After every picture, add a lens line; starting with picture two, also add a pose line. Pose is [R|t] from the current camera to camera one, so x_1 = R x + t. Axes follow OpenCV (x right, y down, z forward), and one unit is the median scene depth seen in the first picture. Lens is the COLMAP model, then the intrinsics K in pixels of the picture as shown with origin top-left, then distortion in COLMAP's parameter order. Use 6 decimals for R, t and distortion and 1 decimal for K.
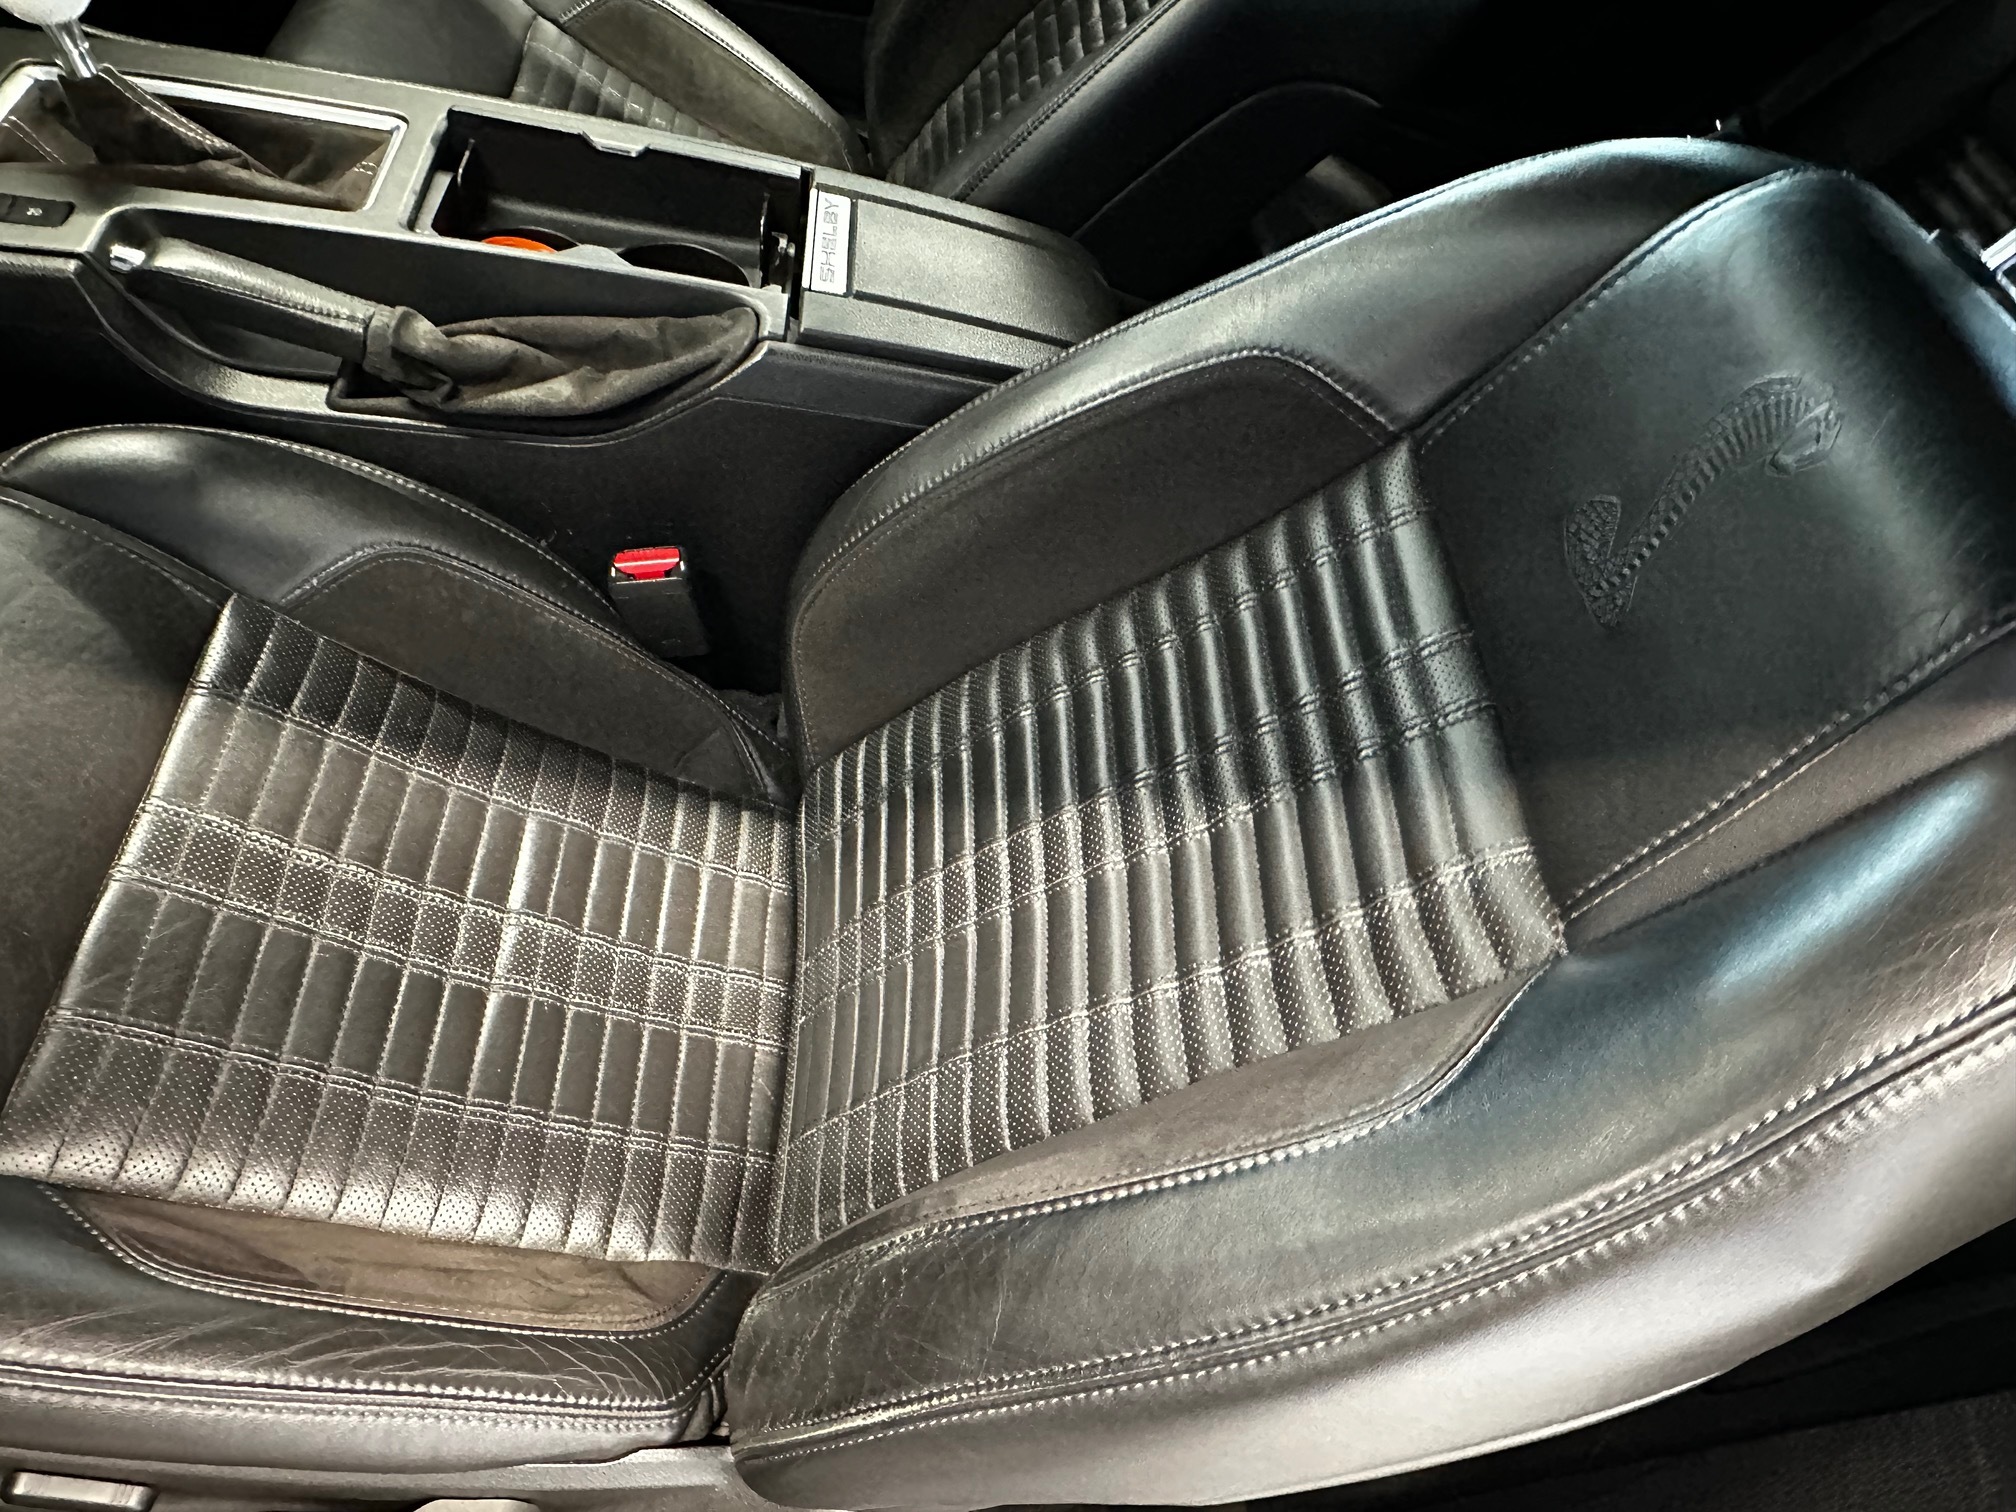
lens RADIAL K [[1315.7, 0, 999.7], [0, 1315.7, 787.4], [0, 0, 1]] dist [-0.007252, 0.003857]
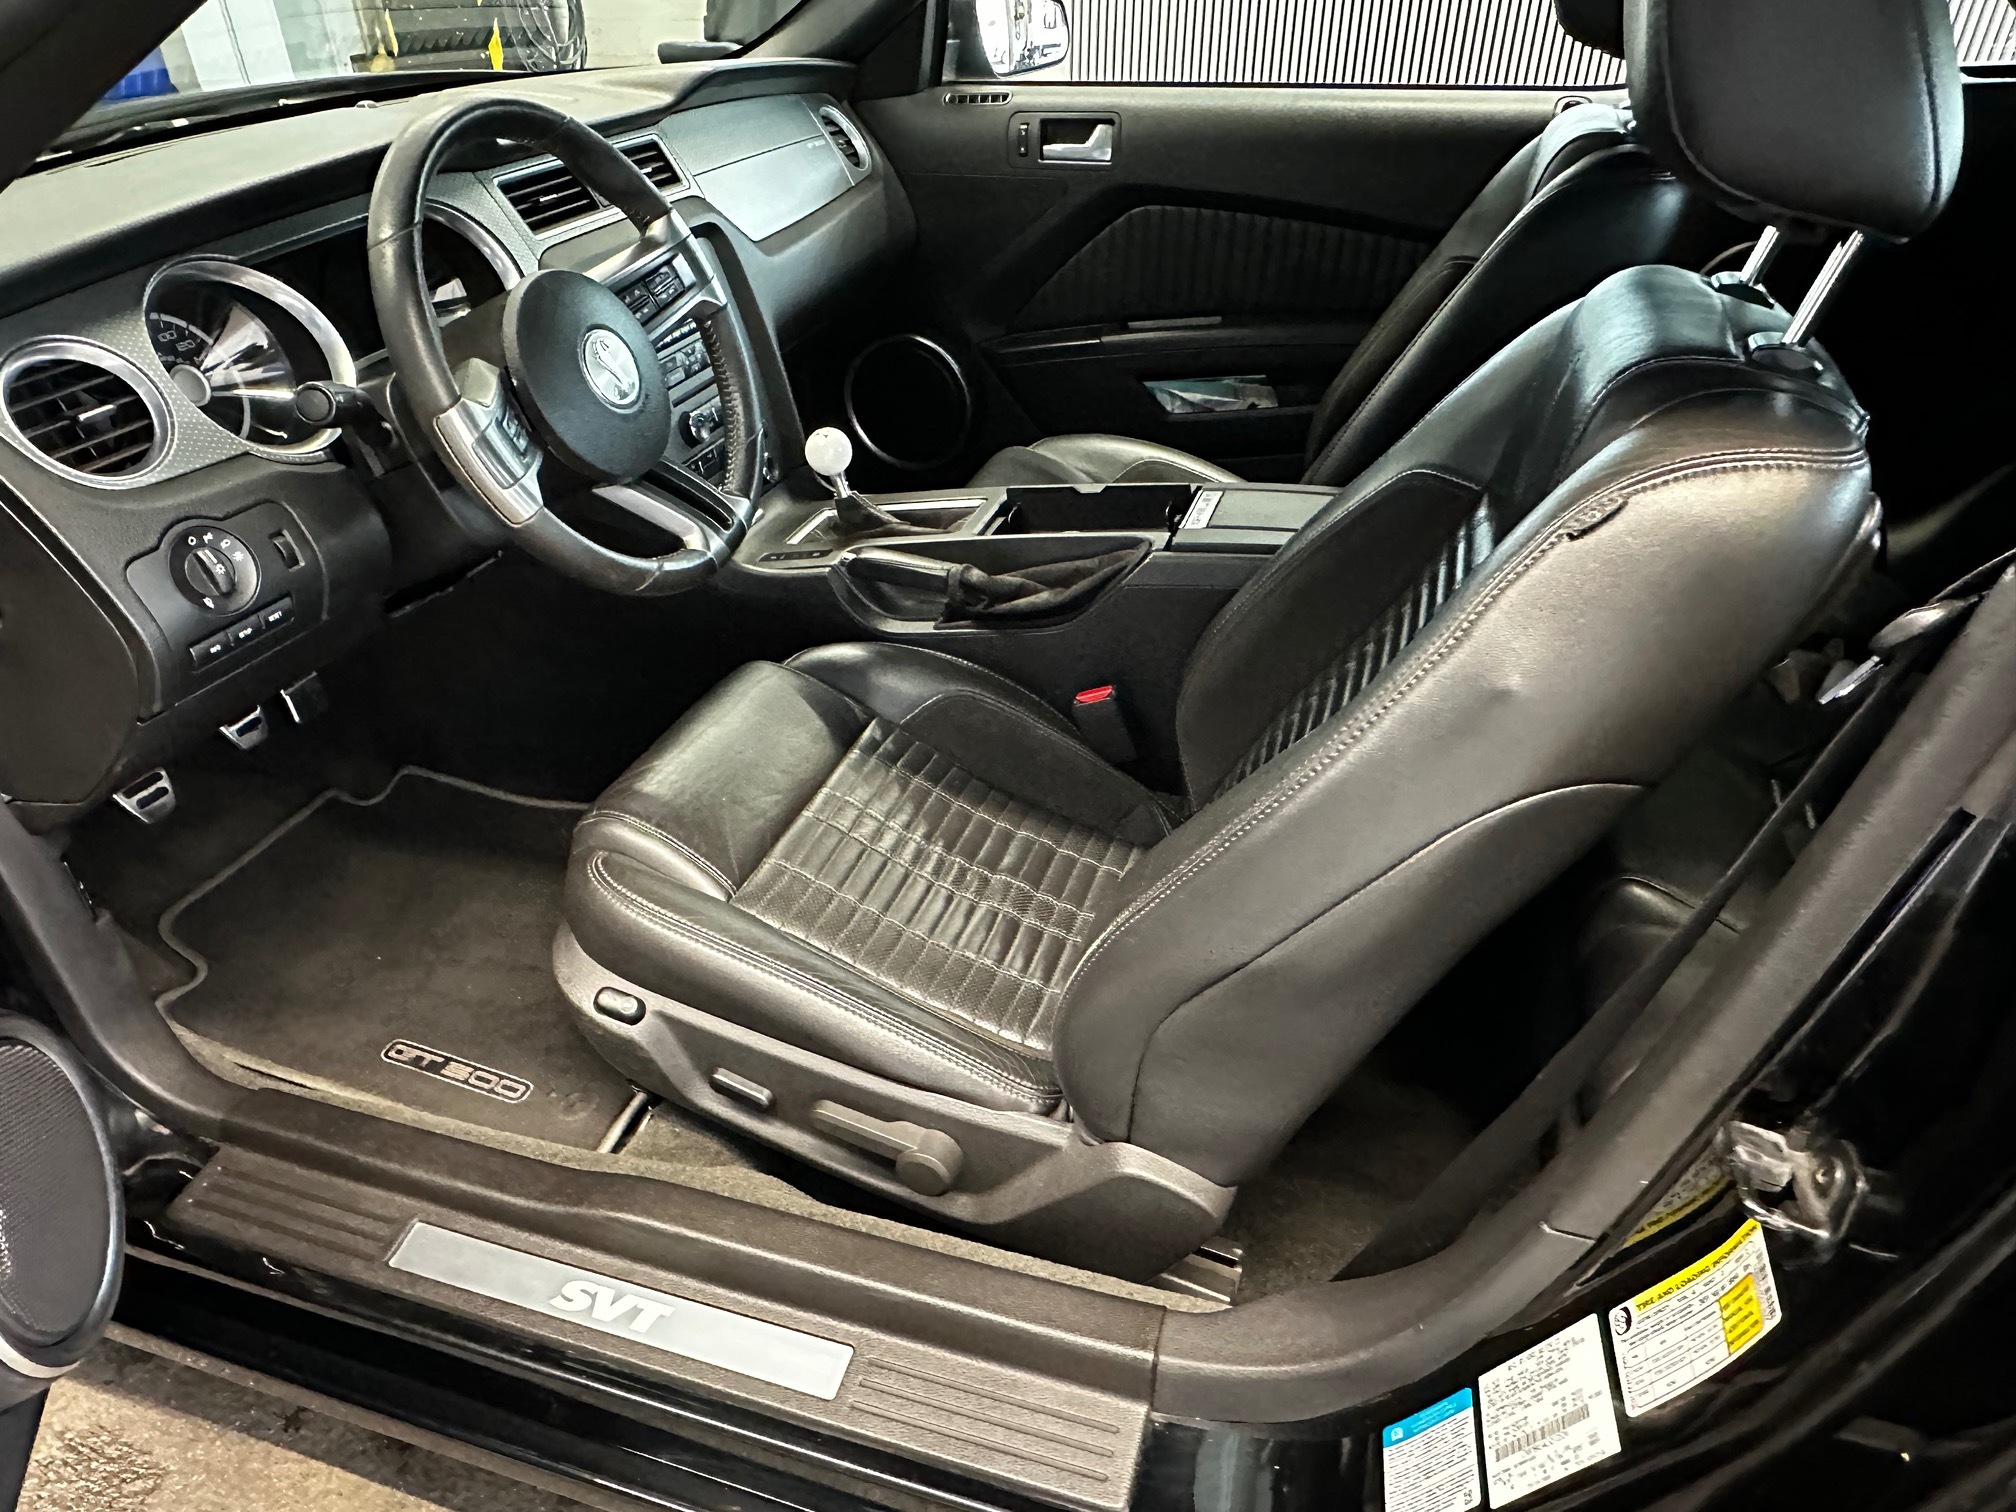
lens RADIAL K [[1315.7, 0, 991.6], [0, 1315.7, 769.5], [0, 0, 1]] dist [-0.007252, 0.003857]
pose [[0.877970, -0.118652, -0.463778, 0.444872], [-0.079169, 0.919470, -0.385108, 0.666489], [0.472123, 0.374830, 0.797874, -0.417015]]
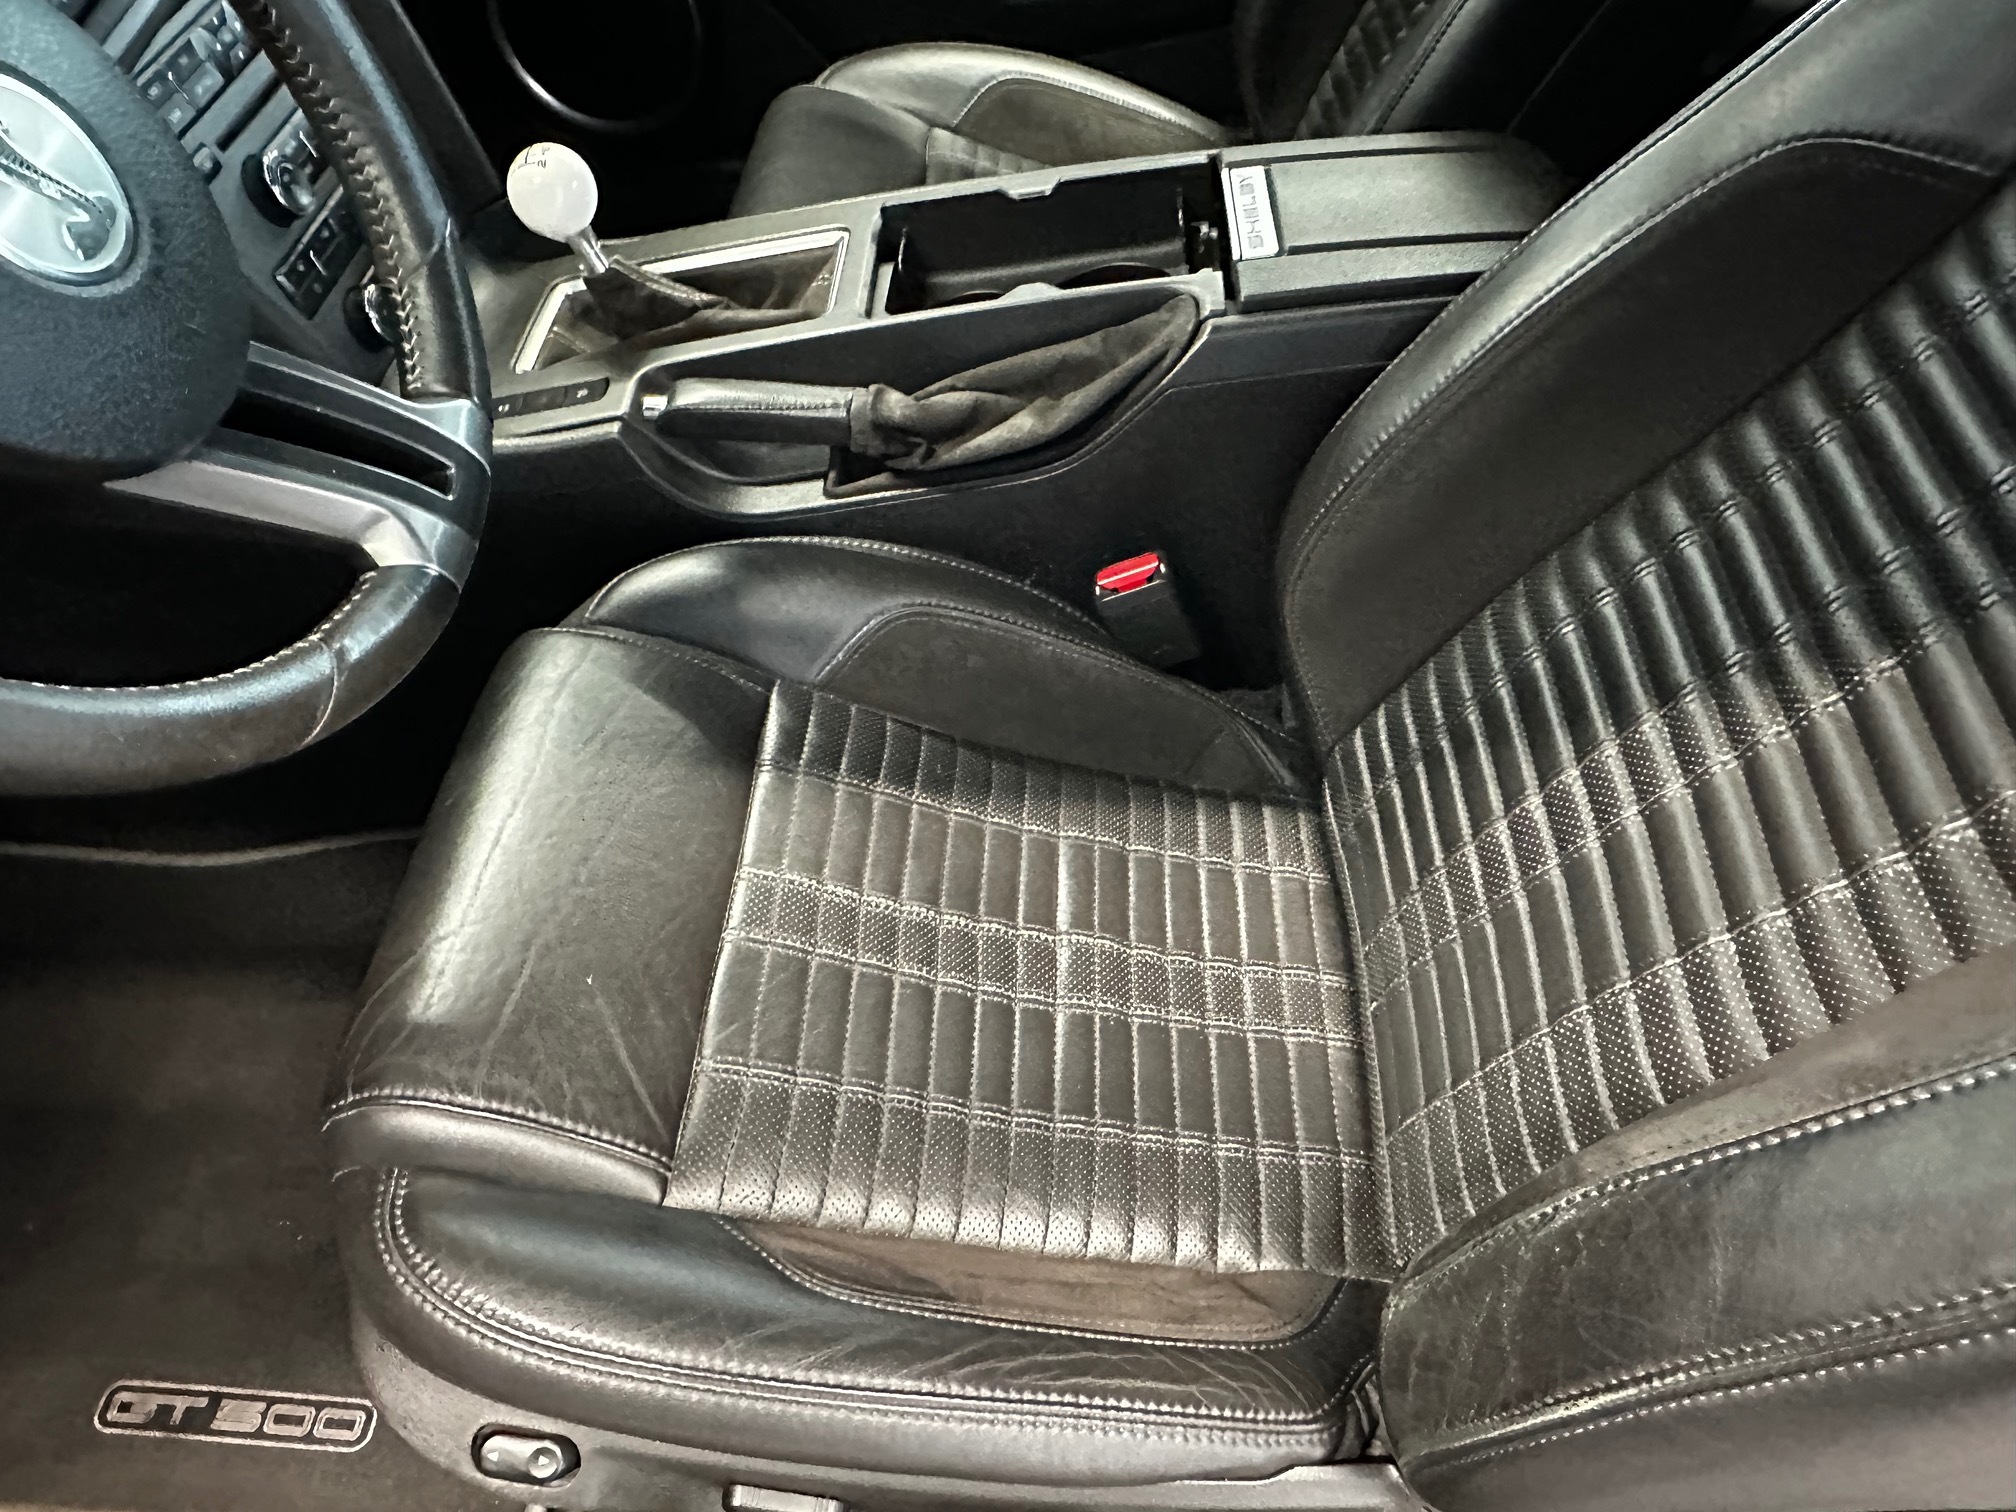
lens RADIAL K [[1315.7, 0, 997.4], [0, 1315.7, 779.6], [0, 0, 1]] dist [-0.007252, 0.003857]
pose [[0.924199, -0.180562, -0.336532, -0.059944], [0.162246, 0.983335, -0.082029, 0.057895], [0.345735, 0.021210, 0.938093, 0.032981]]
